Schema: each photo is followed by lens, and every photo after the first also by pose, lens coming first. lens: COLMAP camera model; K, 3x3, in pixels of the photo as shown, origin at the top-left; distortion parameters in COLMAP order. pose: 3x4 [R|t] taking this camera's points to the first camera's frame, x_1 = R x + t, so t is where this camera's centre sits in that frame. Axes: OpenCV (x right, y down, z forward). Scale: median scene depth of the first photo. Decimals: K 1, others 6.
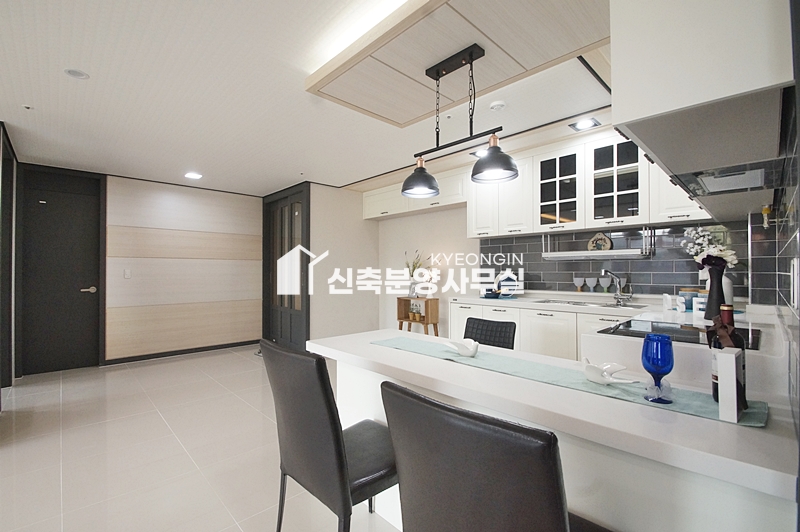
lens RADIAL K [[353.7, 0, 397.9], [0, 353.7, 265.5], [0, 0, 1]] dist [-0.001182, -0.001068]
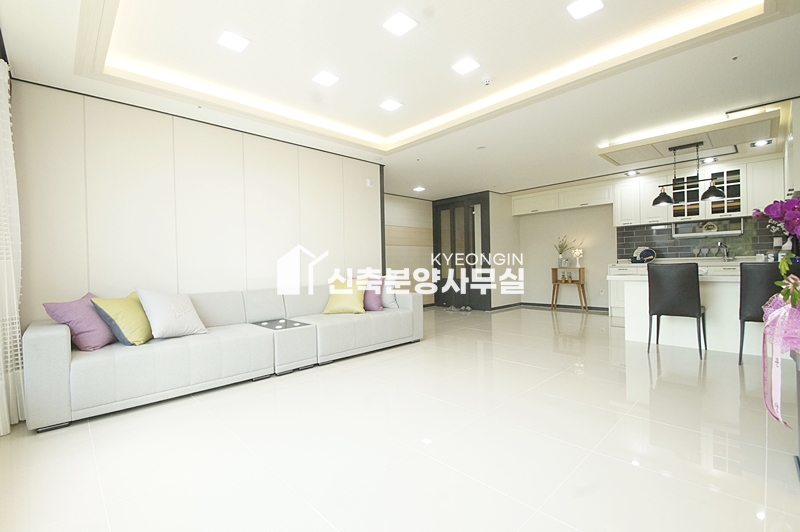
lens RADIAL K [[353.7, 0, 401.8], [0, 353.7, 268.4], [0, 0, 1]] dist [-0.001182, -0.001068]
pose [[0.999718, -0.020006, -0.012825, -0.863694], [0.020333, 0.999459, 0.025859, 0.055969], [0.012301, -0.026113, 0.999583, -0.692991]]
